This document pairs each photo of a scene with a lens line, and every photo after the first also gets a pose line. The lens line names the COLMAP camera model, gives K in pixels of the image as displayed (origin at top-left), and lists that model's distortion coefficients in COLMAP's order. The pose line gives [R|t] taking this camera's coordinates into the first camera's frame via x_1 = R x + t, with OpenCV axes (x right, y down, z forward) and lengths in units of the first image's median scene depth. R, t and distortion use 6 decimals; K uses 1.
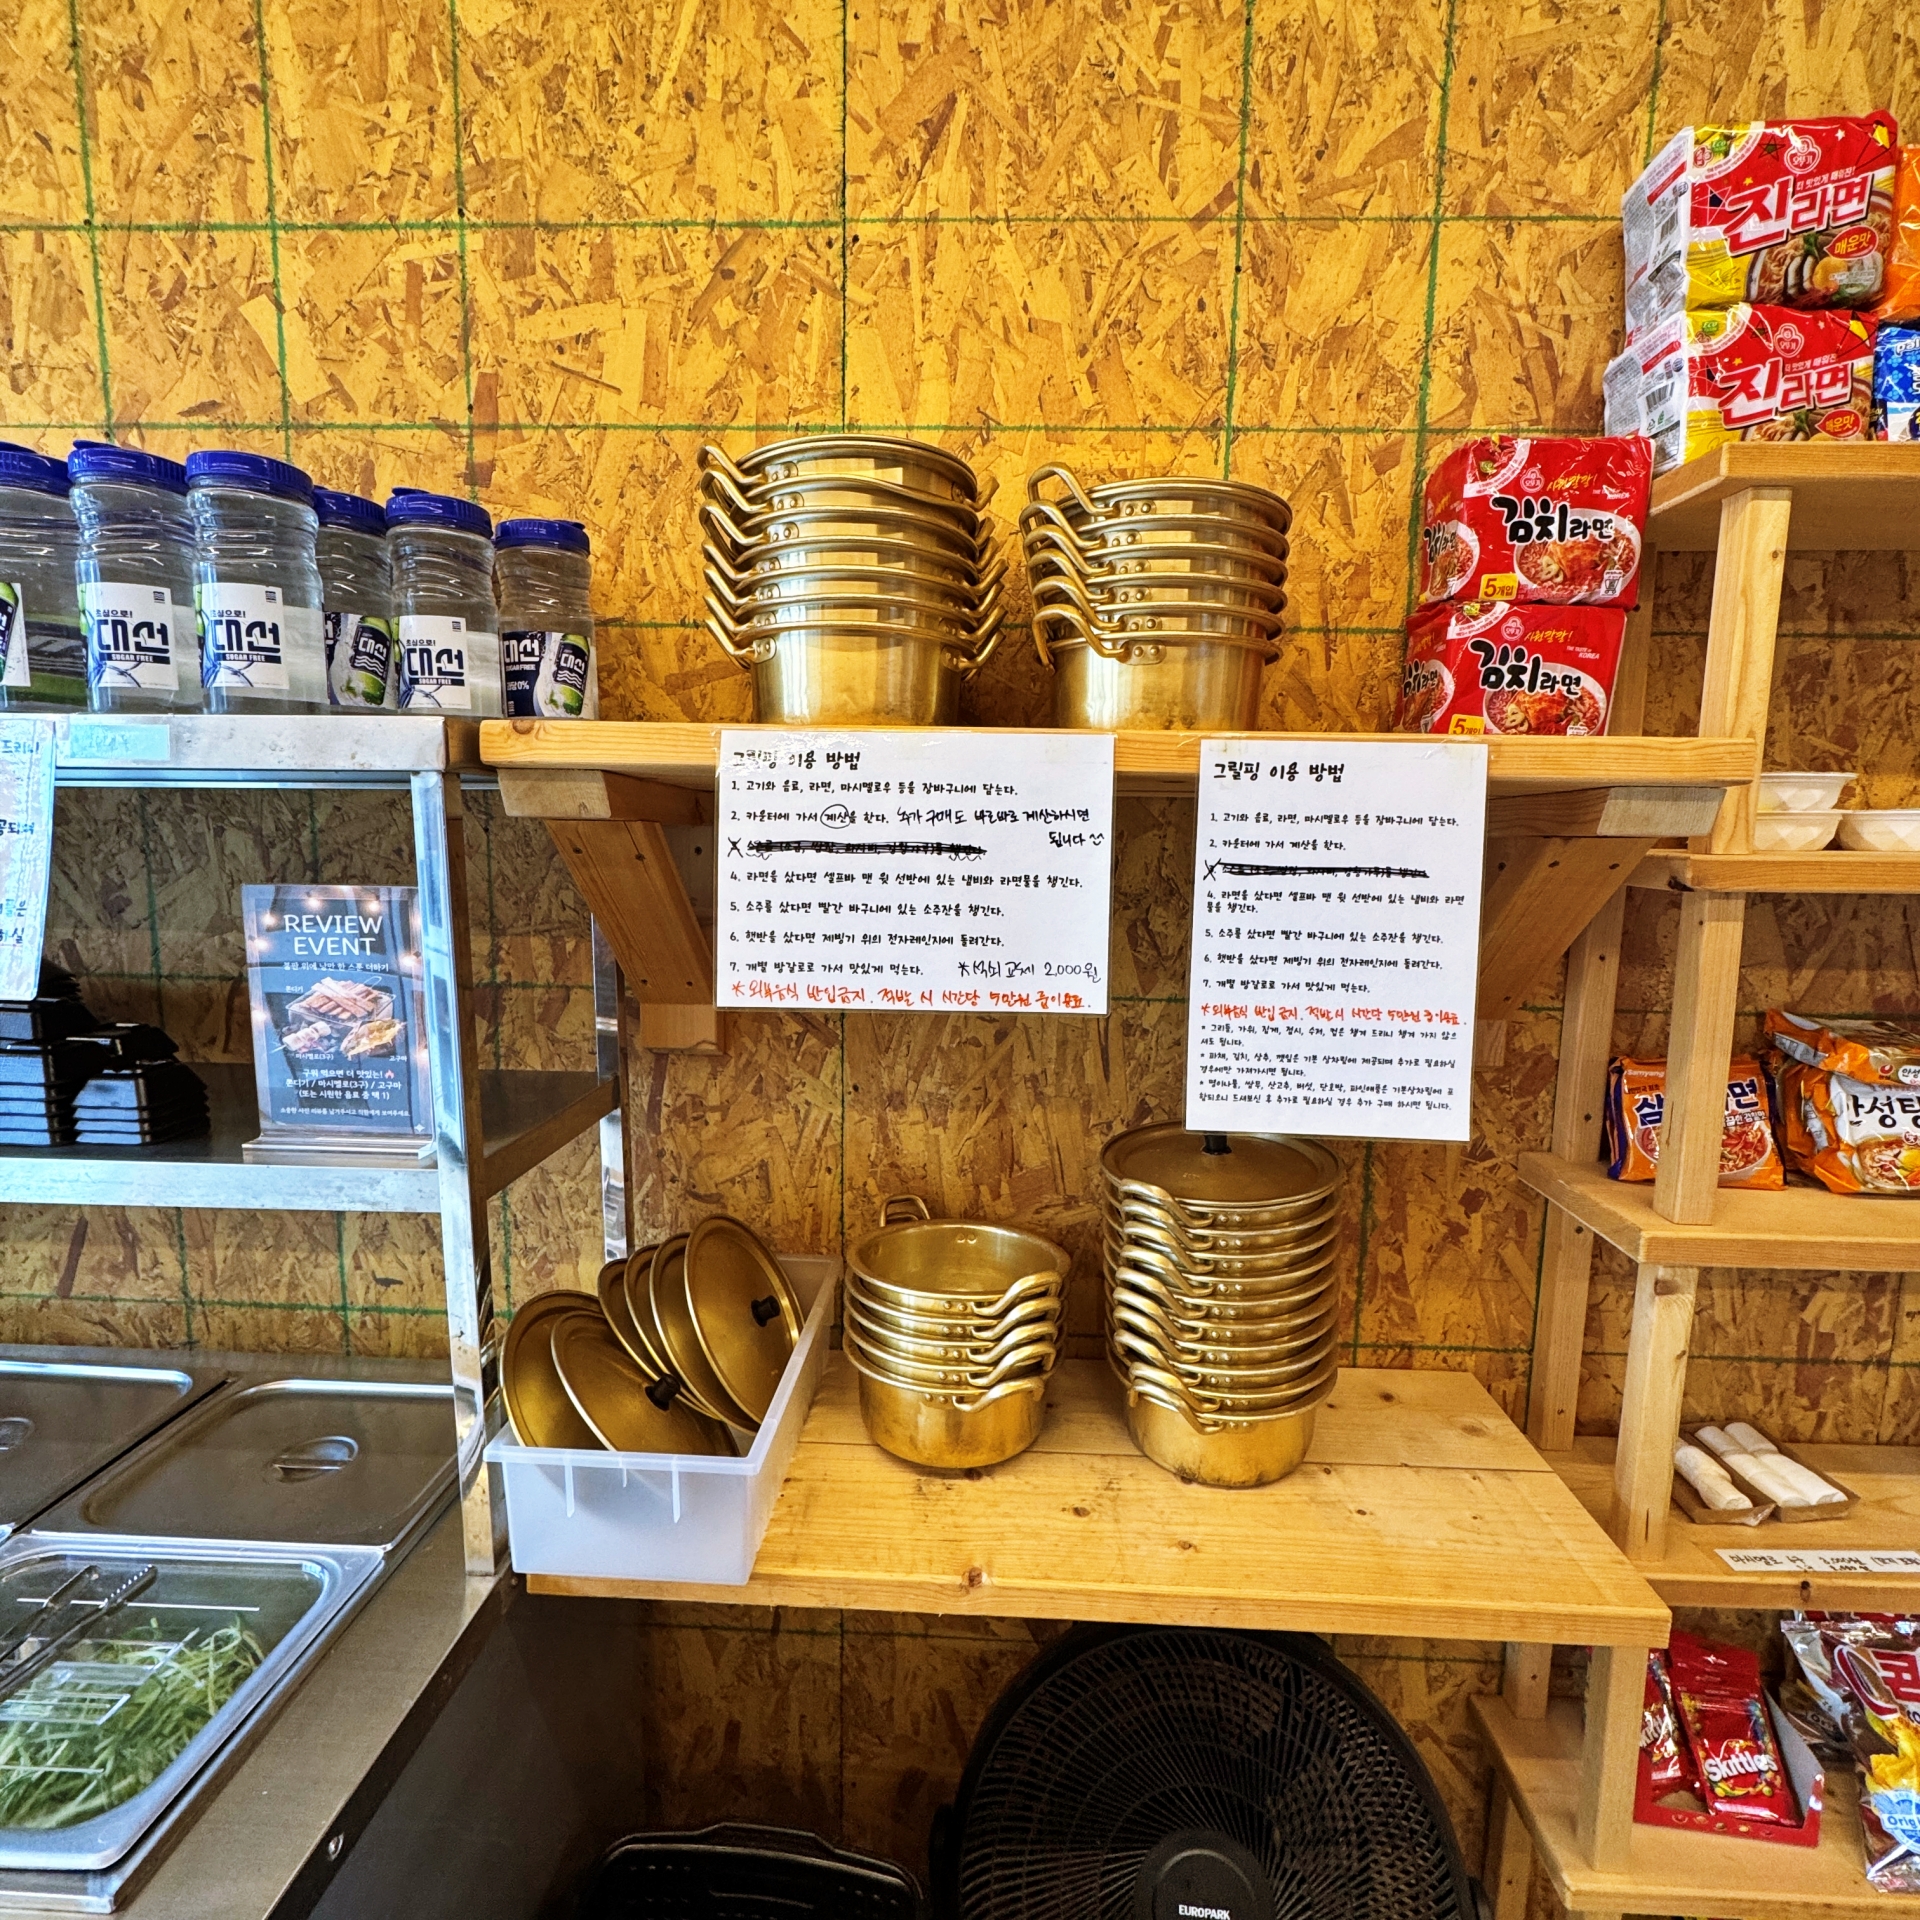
lens RADIAL K [[1039.8, 0, 948.9], [0, 1039.8, 962.3], [0, 0, 1]] dist [-0.023434, 0.000775]
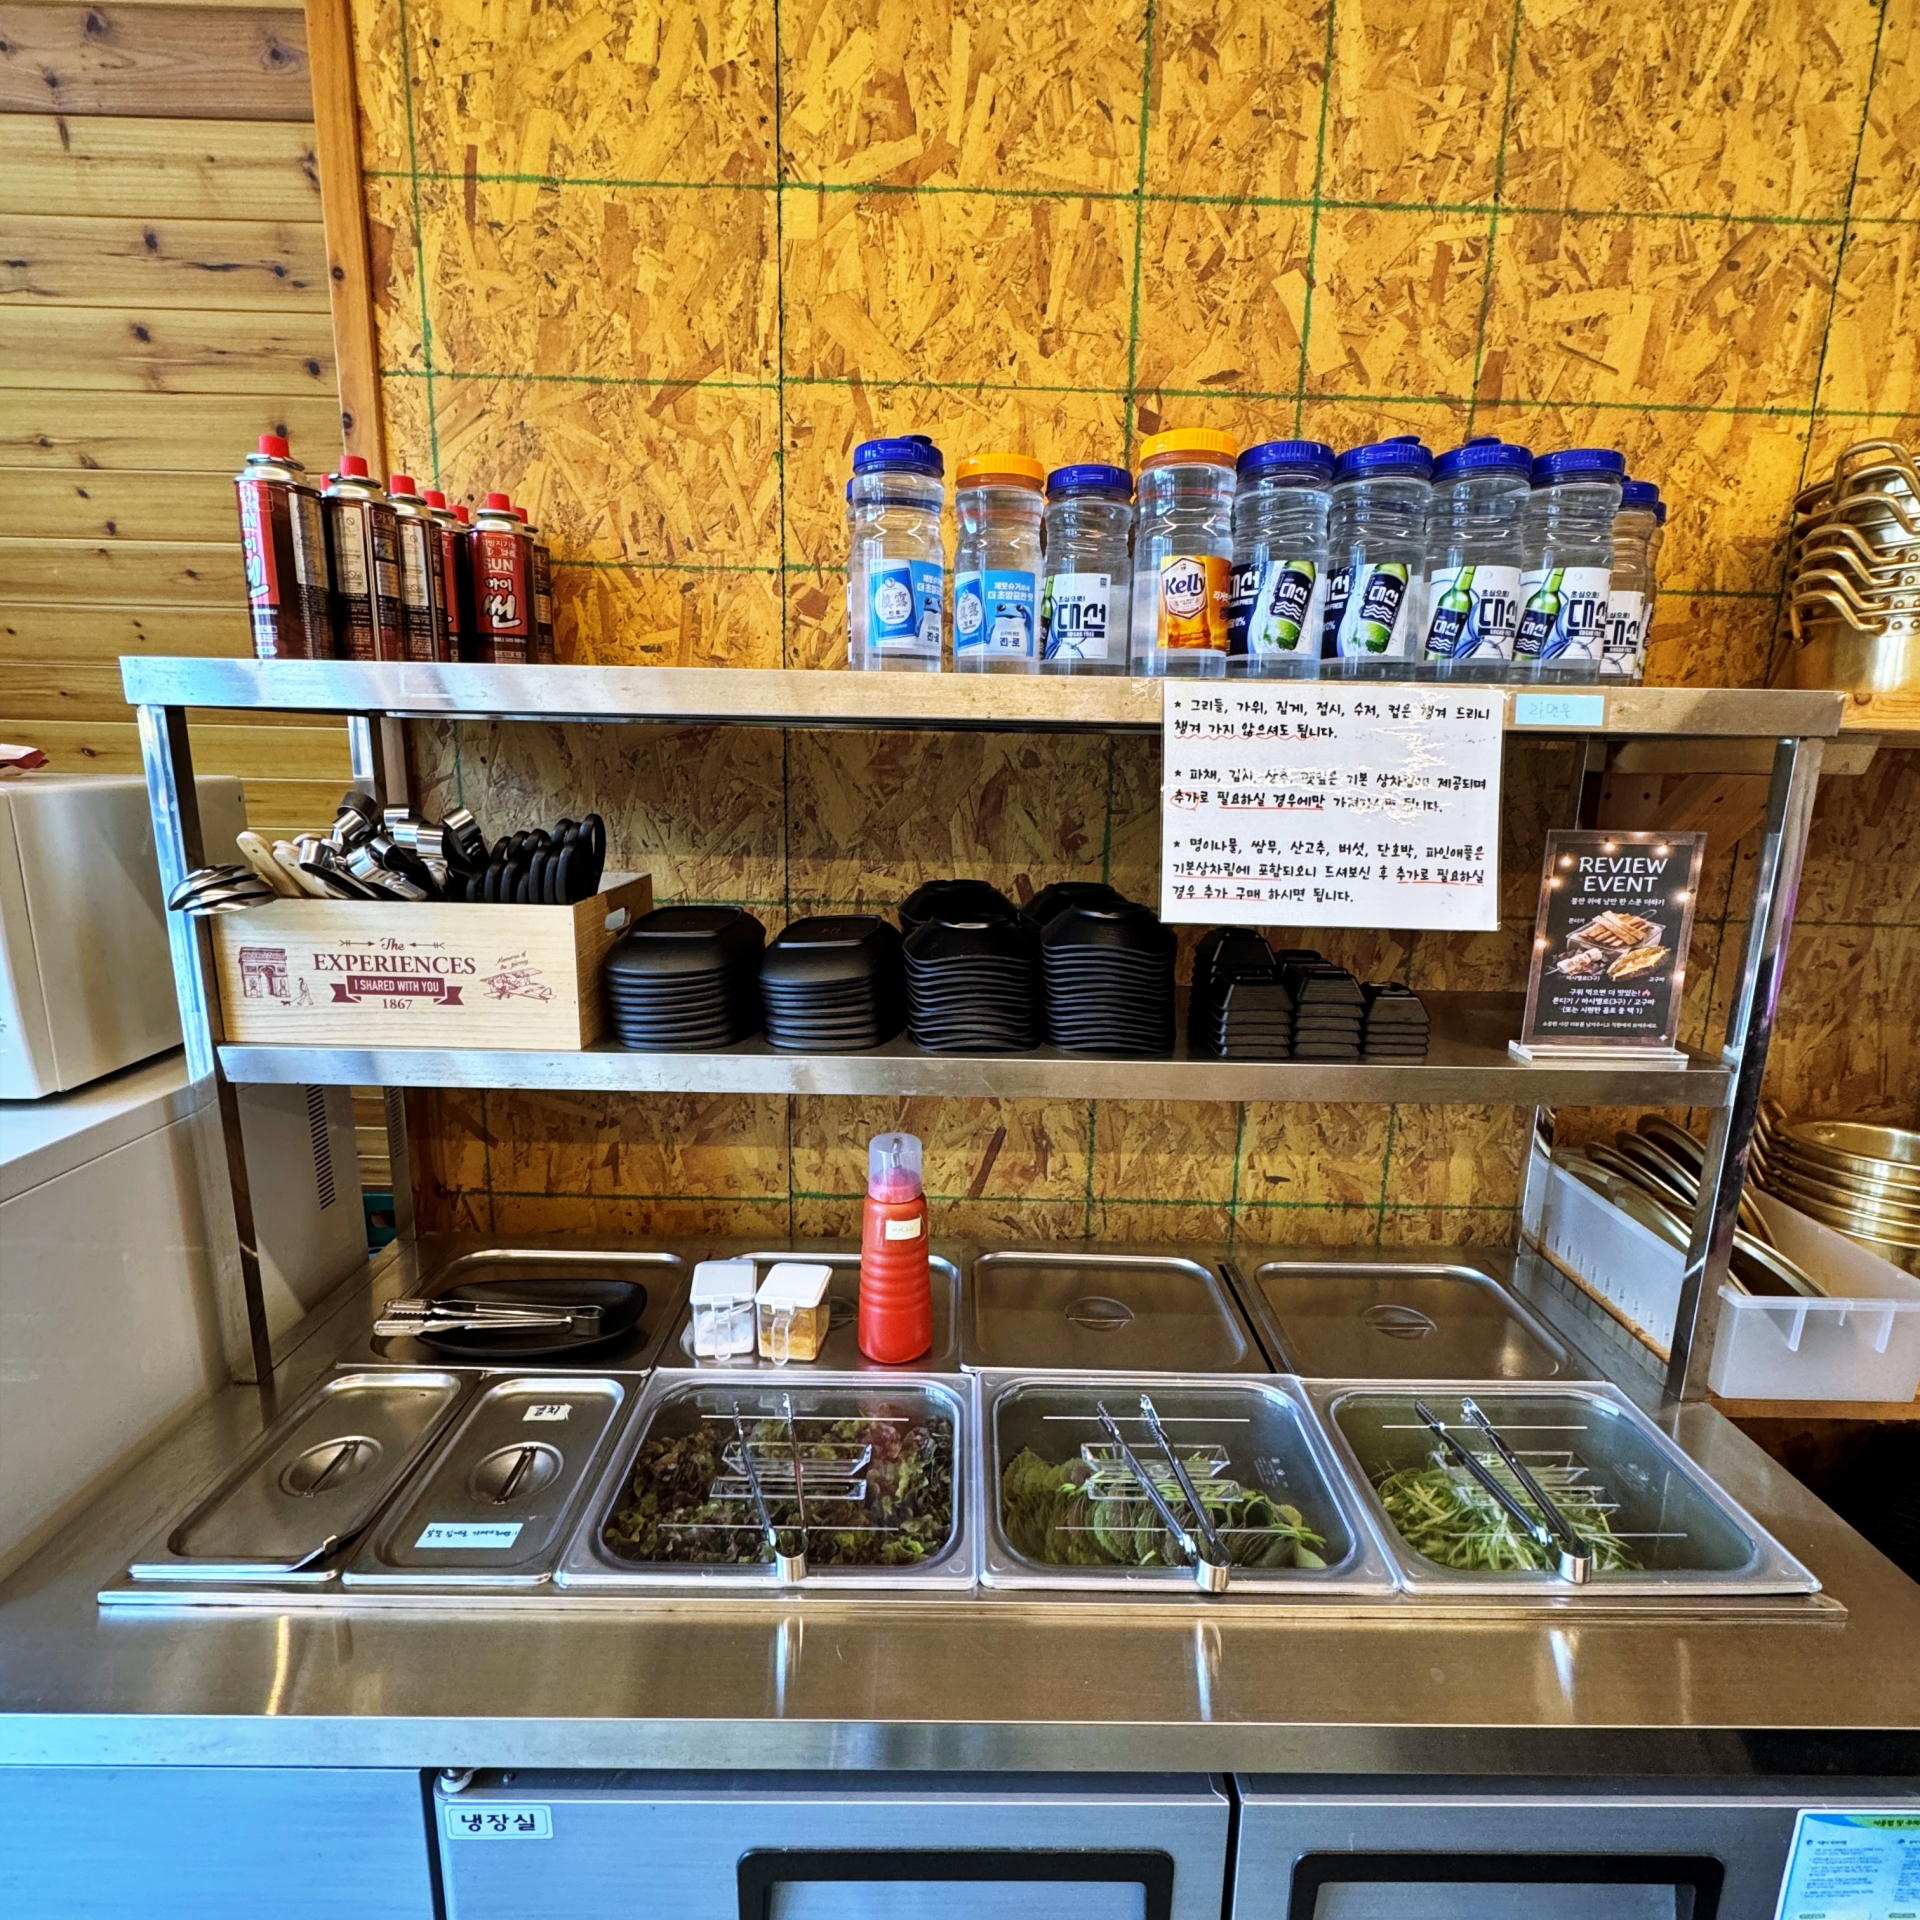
lens RADIAL K [[1039.8, 0, 966.9], [0, 1039.8, 968.4], [0, 0, 1]] dist [-0.023434, 0.000775]
pose [[0.999923, -0.003428, 0.011892, -1.045678], [0.002496, 0.996987, 0.077532, -0.009620], [-0.012122, -0.077496, 0.996919, -0.124841]]
